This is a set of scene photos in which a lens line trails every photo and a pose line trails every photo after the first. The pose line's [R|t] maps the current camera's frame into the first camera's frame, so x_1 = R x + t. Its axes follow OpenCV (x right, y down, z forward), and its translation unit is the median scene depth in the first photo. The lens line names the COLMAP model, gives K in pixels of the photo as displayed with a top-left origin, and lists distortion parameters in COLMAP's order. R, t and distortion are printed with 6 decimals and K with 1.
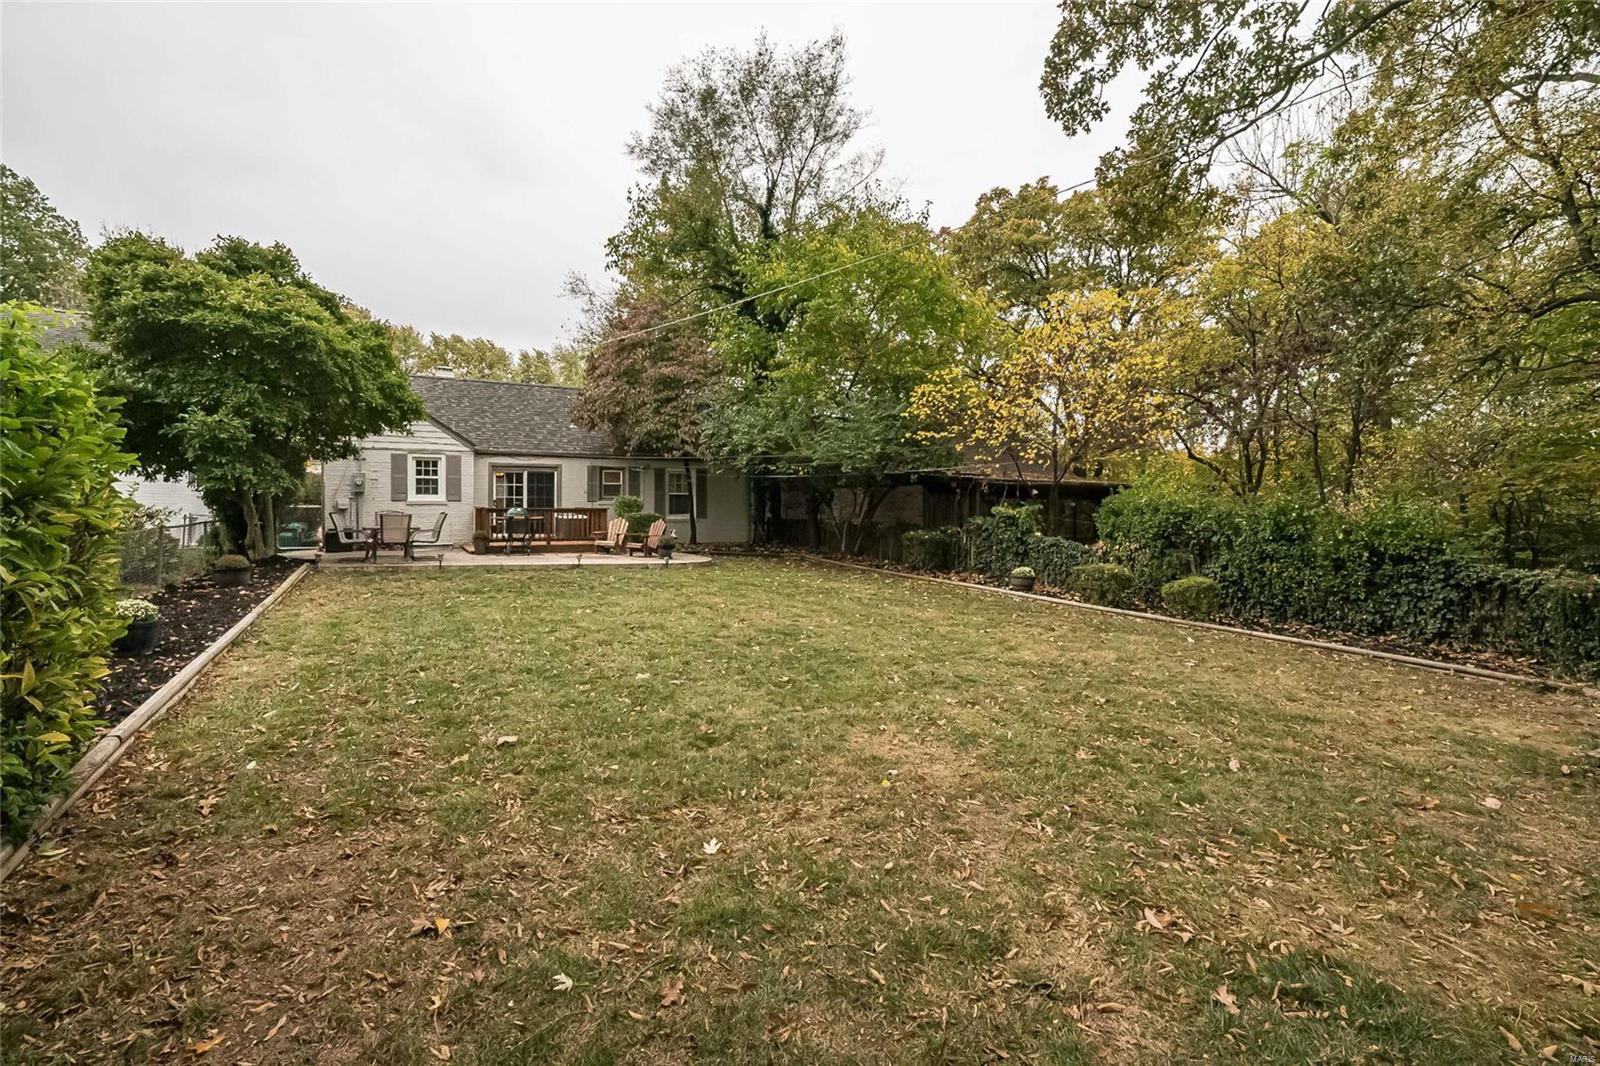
lens RADIAL K [[764.1, 0, 800.0], [0, 764.1, 533.0], [0, 0, 1]] dist [-0.000894, -0.000065]
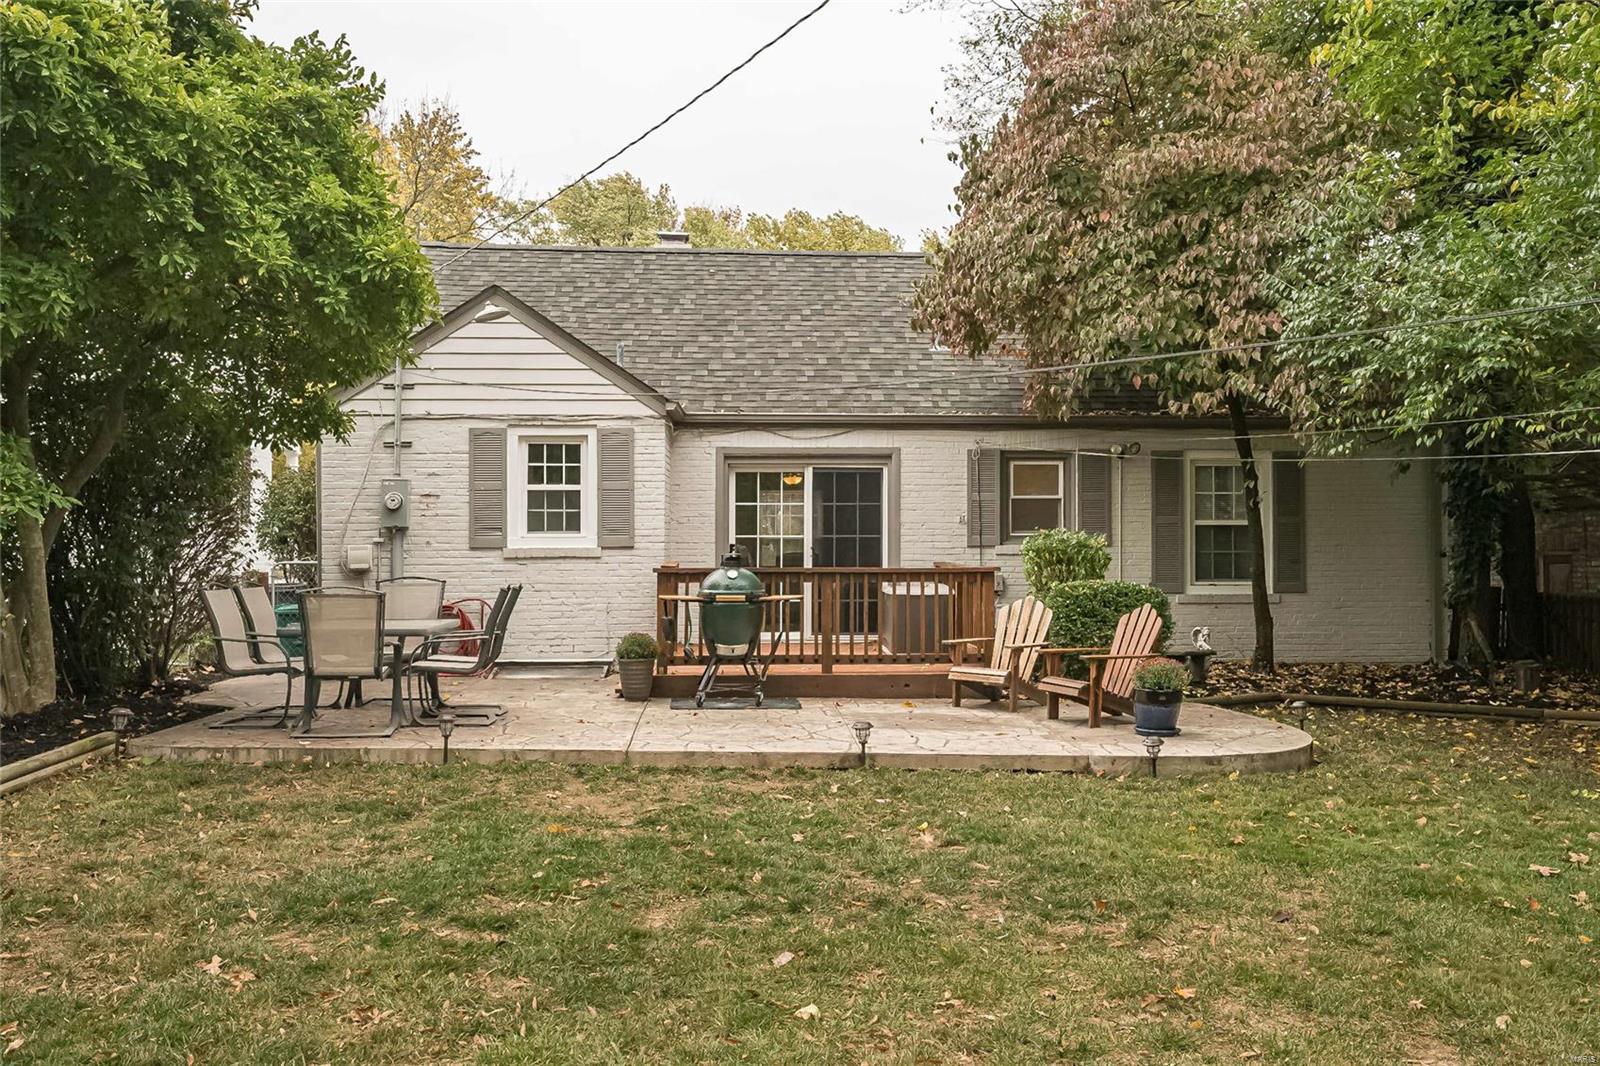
lens RADIAL K [[1540.2, 0, 850.9], [0, 1540.2, 532.0], [0, 0, 1]] dist [0.003831, -0.003151]
pose [[0.913434, -0.008766, -0.406892, -0.032334], [-0.009435, 0.999043, -0.042703, -0.018316], [0.406877, 0.042845, 0.912478, 0.345581]]
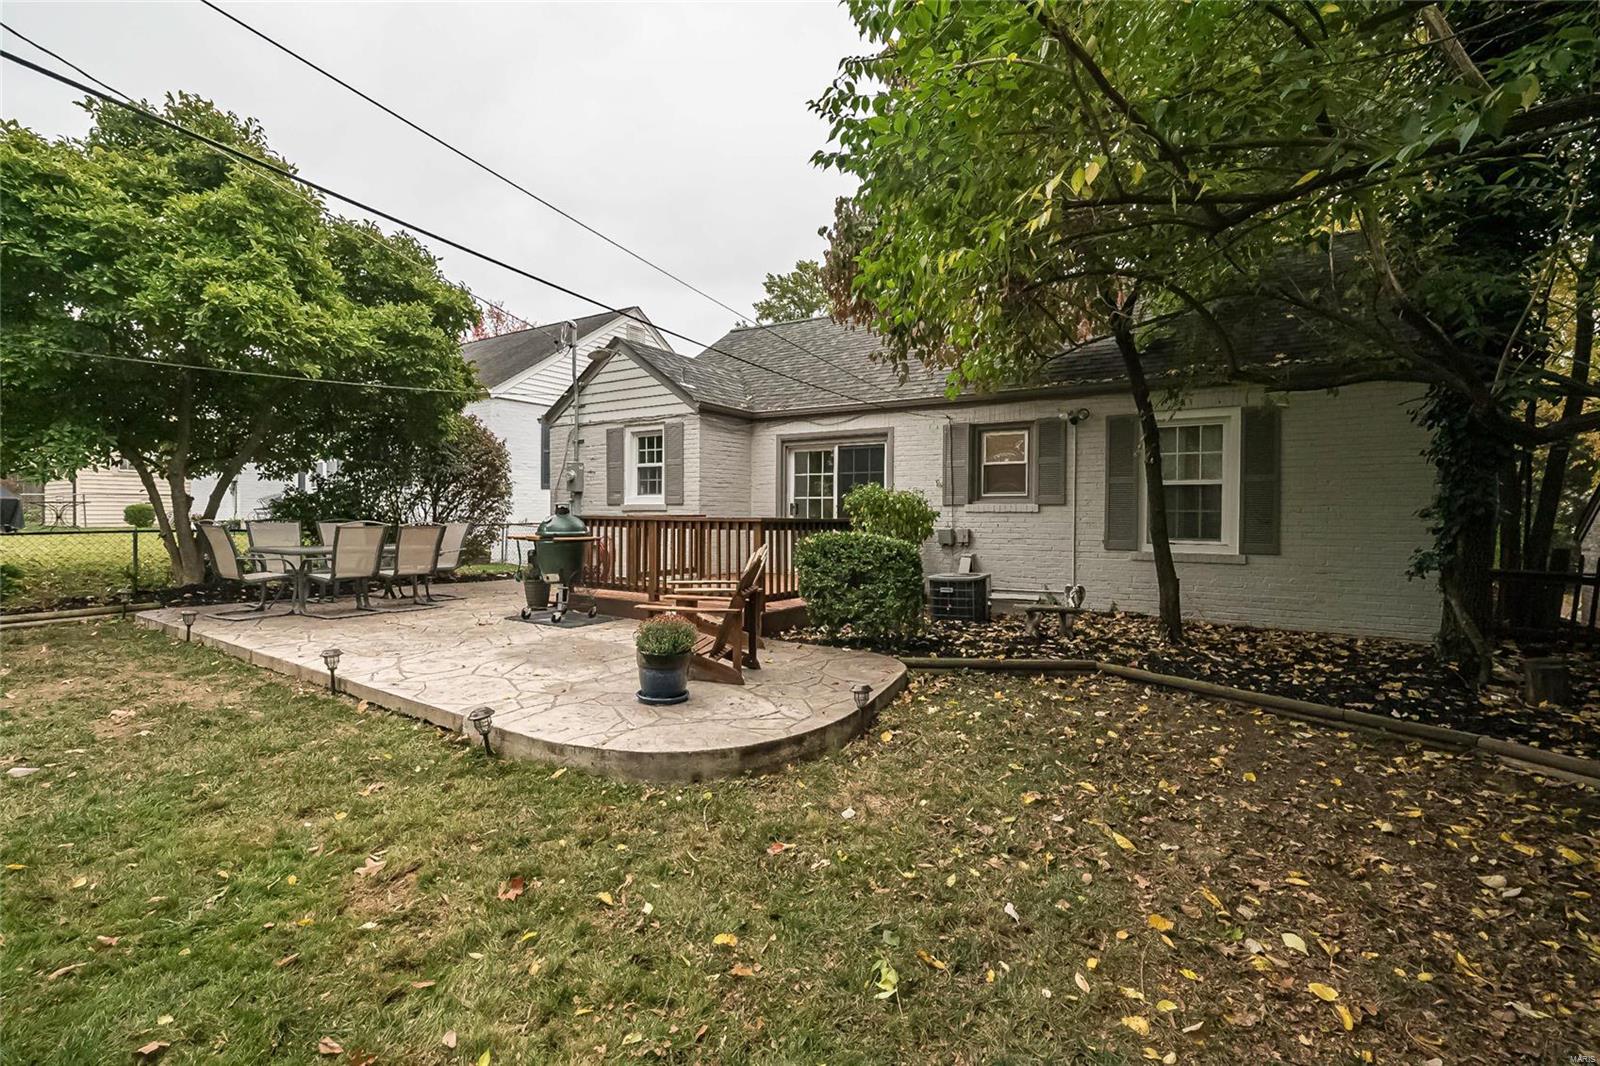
lens RADIAL K [[741.8, 0, 857.1], [0, 741.8, 509.4], [0, 0, 1]] dist [-0.001219, 0.000355]
pose [[0.456223, -0.005244, -0.889850, 0.097596], [-0.037639, 0.998974, -0.025185, -0.029716], [0.889069, 0.044983, 0.455558, 0.874369]]
